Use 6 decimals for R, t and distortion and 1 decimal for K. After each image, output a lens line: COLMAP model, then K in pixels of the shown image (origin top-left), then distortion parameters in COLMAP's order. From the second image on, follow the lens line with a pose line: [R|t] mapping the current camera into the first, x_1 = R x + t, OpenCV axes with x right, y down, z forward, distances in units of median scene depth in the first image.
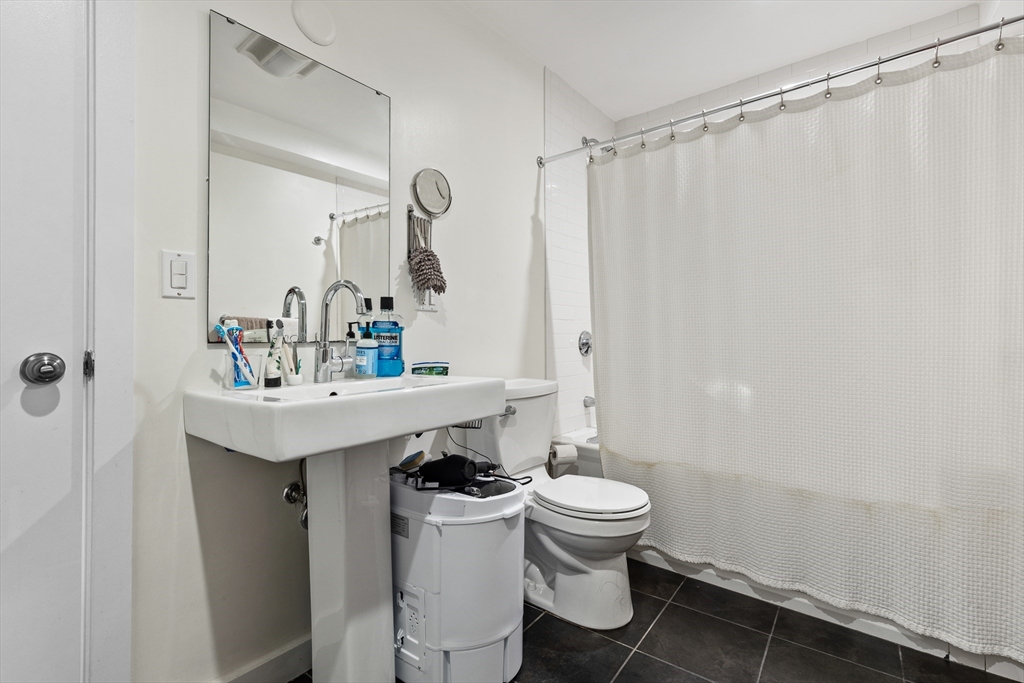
lens RADIAL K [[465.0, 0, 512.2], [0, 465.0, 338.6], [0, 0, 1]] dist [0.012311, -0.001987]
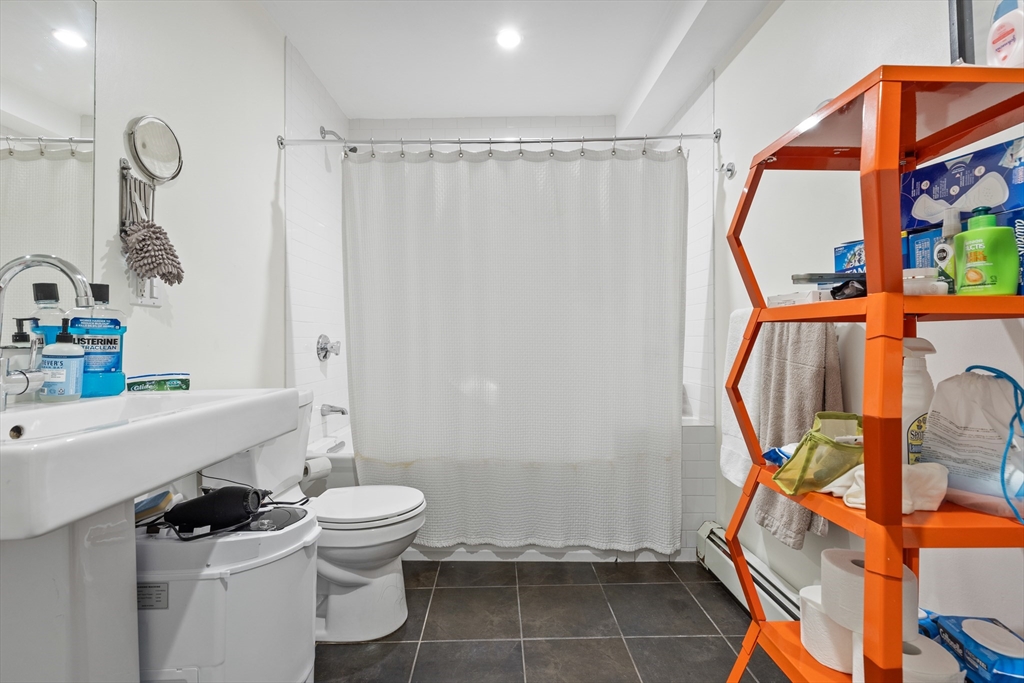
lens RADIAL K [[465.0, 0, 509.2], [0, 465.0, 341.6], [0, 0, 1]] dist [0.012311, -0.001987]
pose [[0.790837, -0.000466, 0.612026, -0.195249], [0.001696, 0.999998, -0.001429, -0.000032], [-0.612024, 0.002168, 0.790836, 0.050877]]
